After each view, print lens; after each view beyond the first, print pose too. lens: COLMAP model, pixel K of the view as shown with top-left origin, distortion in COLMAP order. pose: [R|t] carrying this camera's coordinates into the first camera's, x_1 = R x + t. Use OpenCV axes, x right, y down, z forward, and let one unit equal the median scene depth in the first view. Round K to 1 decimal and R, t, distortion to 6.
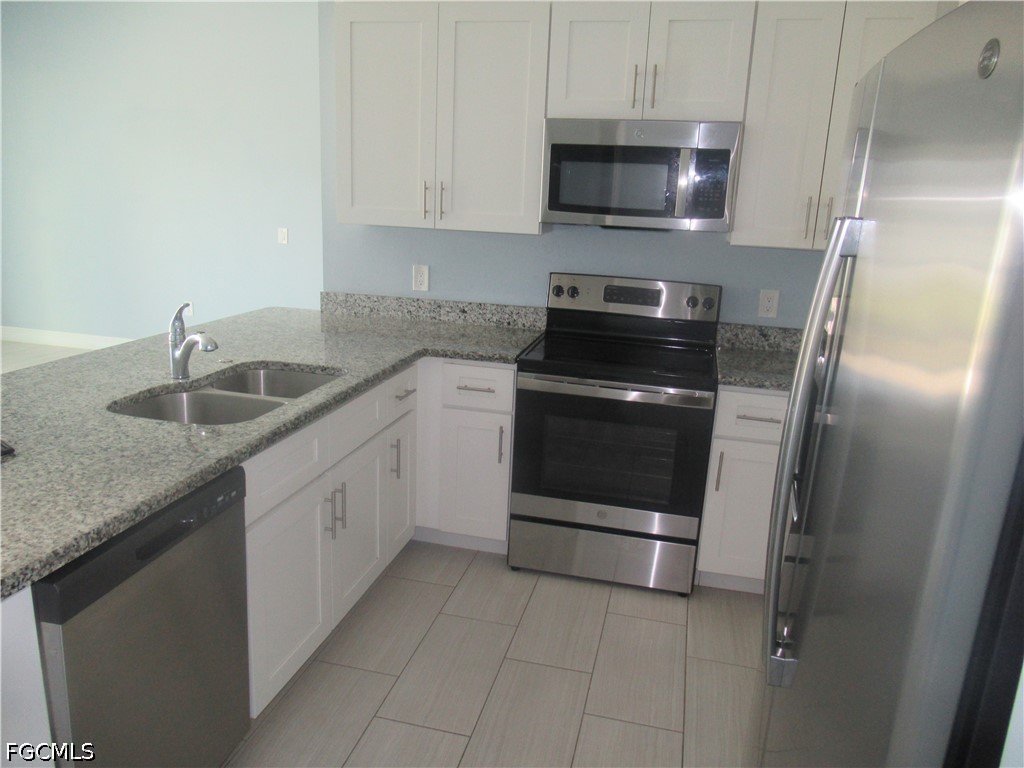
lens RADIAL K [[762.8, 0, 510.9], [0, 762.8, 384.4], [0, 0, 1]] dist [0.000871, -0.000632]
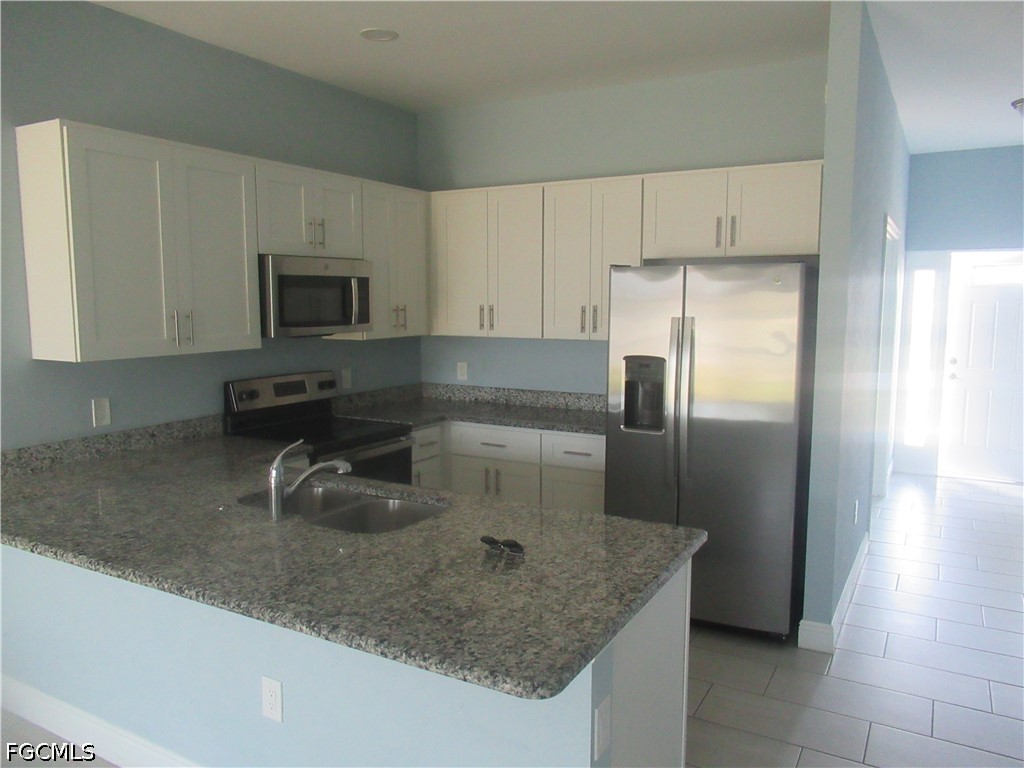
lens RADIAL K [[762.8, 0, 511.9], [0, 762.8, 384.4], [0, 0, 1]] dist [0.000871, -0.000632]
pose [[0.272290, -0.152828, 0.950001, -0.864806], [0.250196, 0.964591, 0.083464, -0.126381], [-0.929118, 0.214960, 0.300885, 0.262827]]
